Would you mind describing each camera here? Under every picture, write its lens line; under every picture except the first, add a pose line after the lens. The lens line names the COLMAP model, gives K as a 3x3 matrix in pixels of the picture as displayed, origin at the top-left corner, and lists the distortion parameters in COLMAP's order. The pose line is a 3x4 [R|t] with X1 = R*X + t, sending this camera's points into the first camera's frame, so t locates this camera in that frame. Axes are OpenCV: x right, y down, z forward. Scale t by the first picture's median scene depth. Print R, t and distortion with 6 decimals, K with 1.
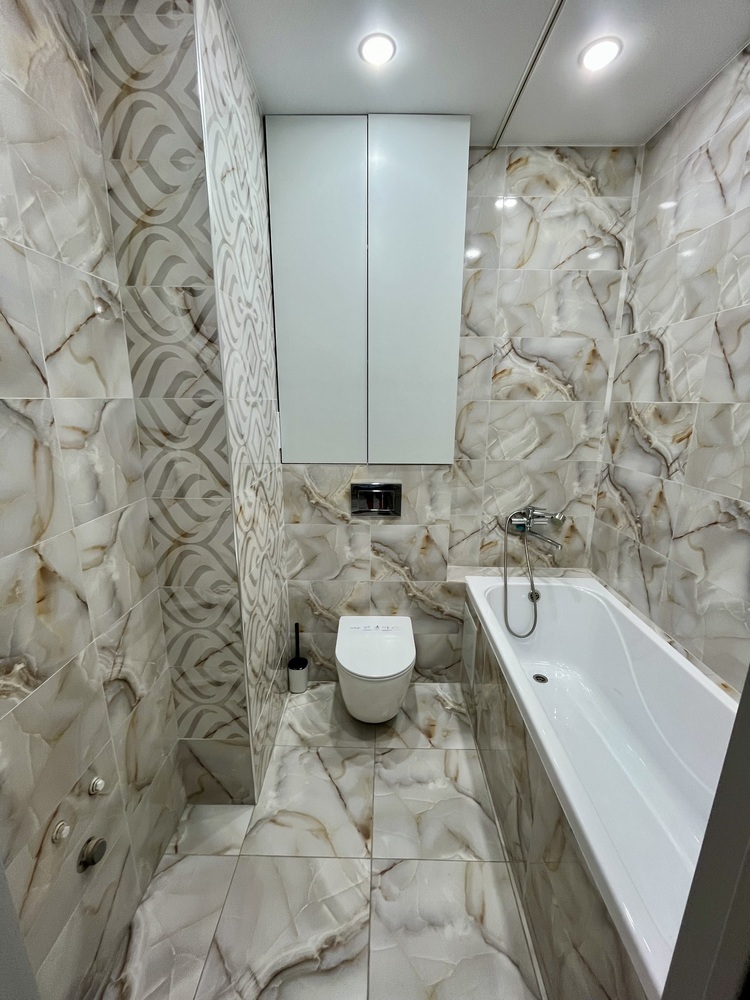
lens RADIAL K [[406.6, 0, 376.0], [0, 406.6, 498.4], [0, 0, 1]] dist [-0.002284, -0.000380]
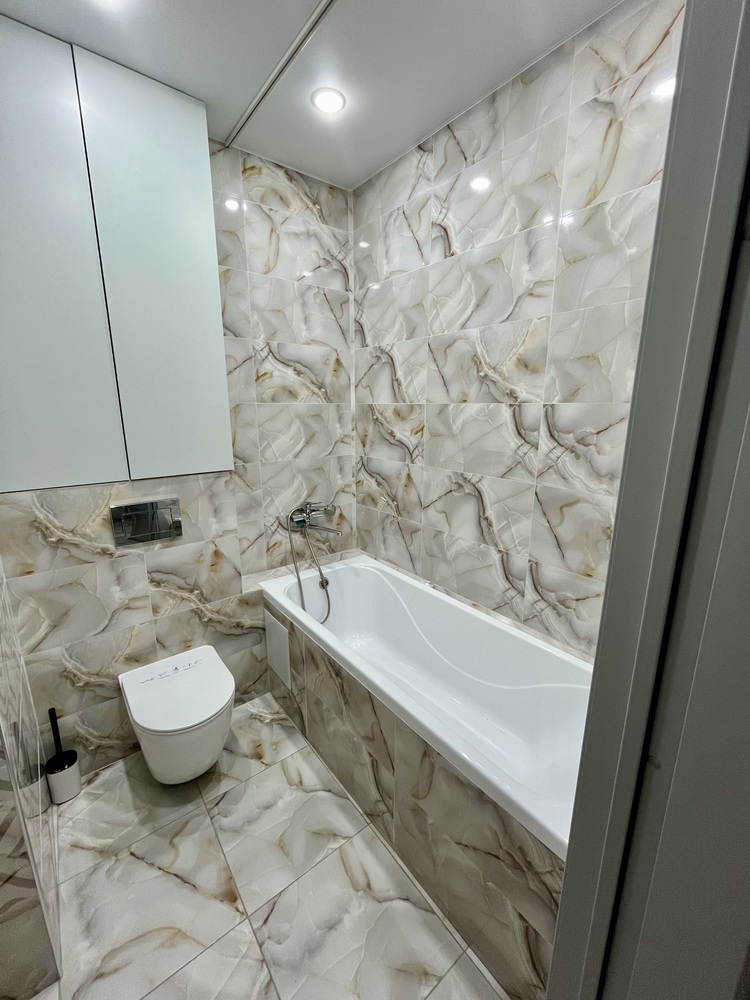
lens RADIAL K [[406.6, 0, 376.0], [0, 406.6, 498.4], [0, 0, 1]] dist [-0.002284, -0.000380]
pose [[0.777323, -0.146131, 0.611894, -0.150429], [0.152325, 0.987425, 0.042306, -0.008528], [-0.610381, 0.060321, 0.789808, 0.055069]]
